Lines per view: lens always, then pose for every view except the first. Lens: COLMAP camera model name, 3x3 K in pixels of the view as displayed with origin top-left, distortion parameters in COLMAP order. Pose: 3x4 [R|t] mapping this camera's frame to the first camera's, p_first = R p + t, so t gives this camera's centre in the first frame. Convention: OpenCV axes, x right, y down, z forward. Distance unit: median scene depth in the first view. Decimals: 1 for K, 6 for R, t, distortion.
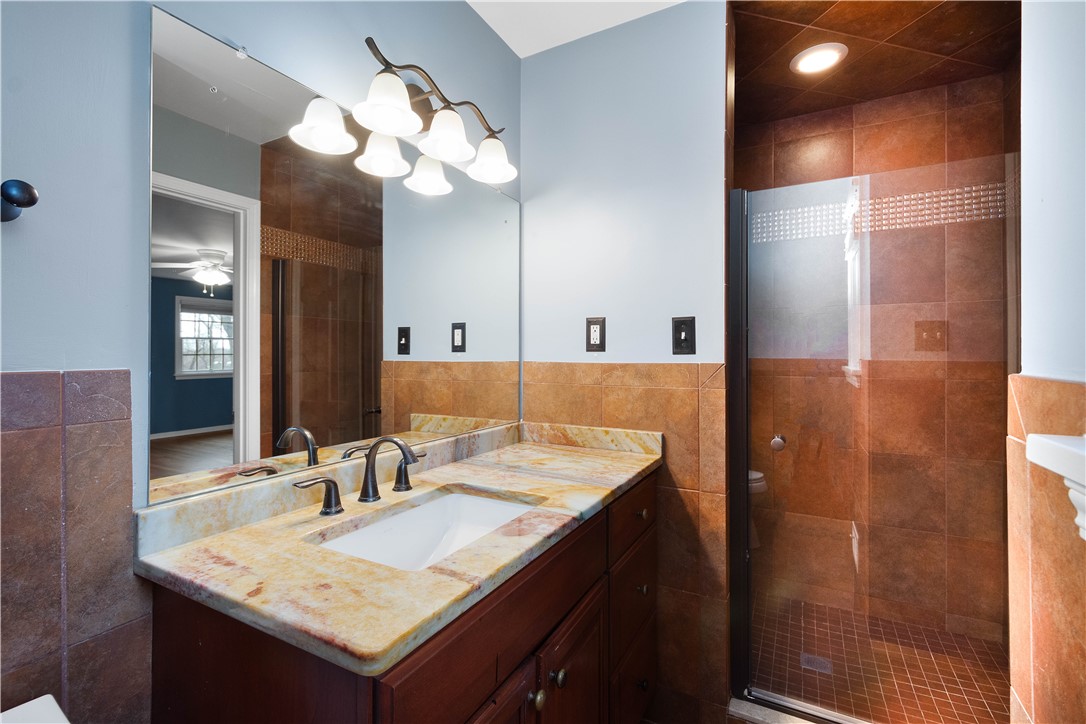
lens RADIAL K [[482.6, 0, 548.5], [0, 482.6, 358.7], [0, 0, 1]] dist [0.012817, -0.003519]
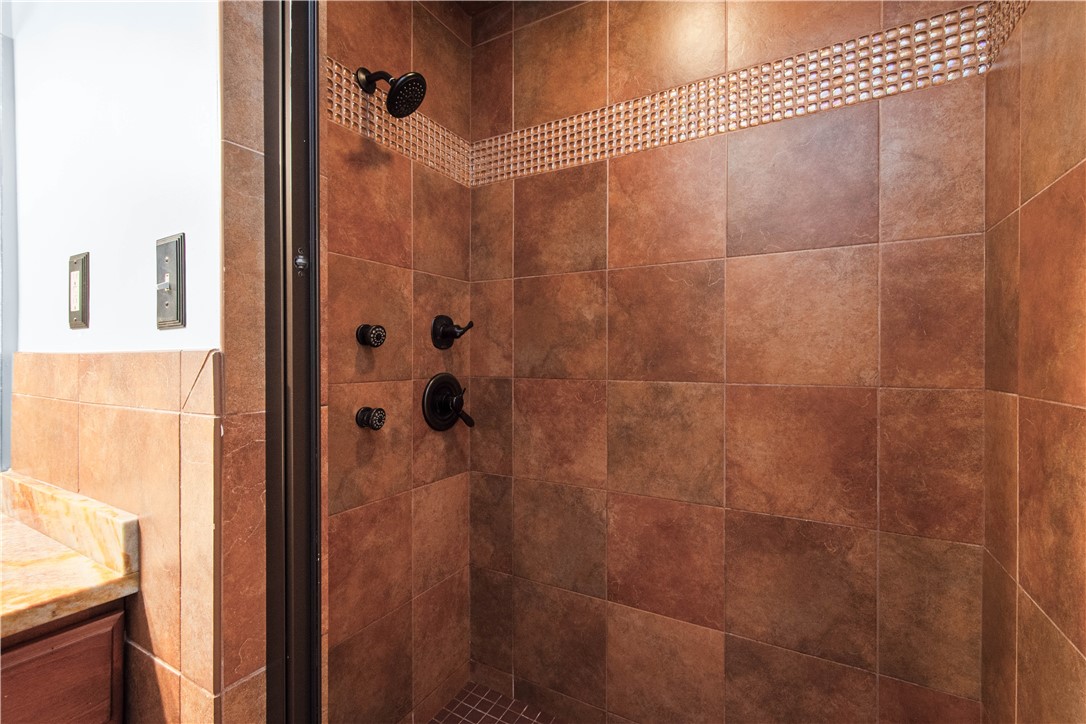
lens RADIAL K [[482.6, 0, 539.0], [0, 482.6, 366.3], [0, 0, 1]] dist [0.012817, -0.003519]
pose [[0.999536, -0.000375, -0.030454, 0.453495], [0.000670, 0.999953, 0.009691, 0.013995], [0.030449, -0.009707, 0.999489, 0.447025]]
